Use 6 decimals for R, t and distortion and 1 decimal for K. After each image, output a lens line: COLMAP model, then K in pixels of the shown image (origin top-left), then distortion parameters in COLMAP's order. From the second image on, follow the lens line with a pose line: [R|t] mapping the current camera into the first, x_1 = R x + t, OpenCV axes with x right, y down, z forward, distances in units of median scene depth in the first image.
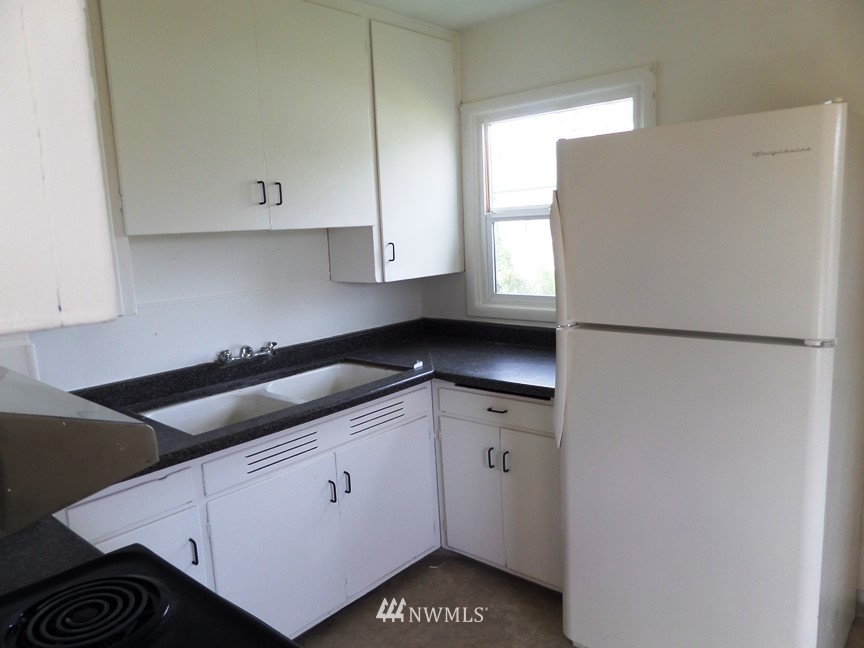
lens RADIAL K [[631.4, 0, 432.9], [0, 631.4, 325.5], [0, 0, 1]] dist [-0.001658, -0.022465]
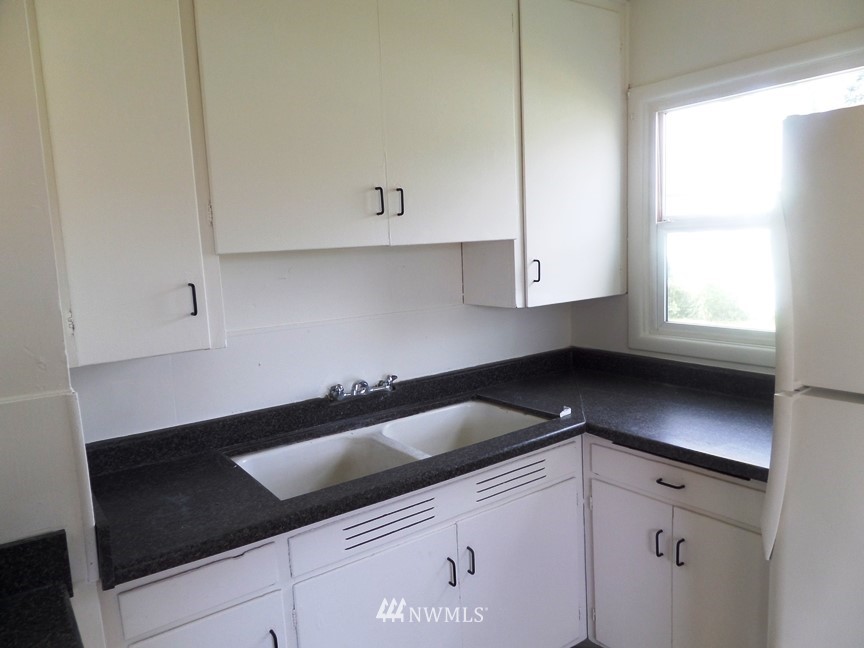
lens RADIAL K [[631.4, 0, 431.9], [0, 631.4, 325.2], [0, 0, 1]] dist [-0.001658, -0.022465]
pose [[0.972980, 0.030418, -0.228876, -0.009073], [-0.032857, 0.999437, -0.006851, -0.040156], [0.228539, 0.014186, 0.973431, 0.193035]]
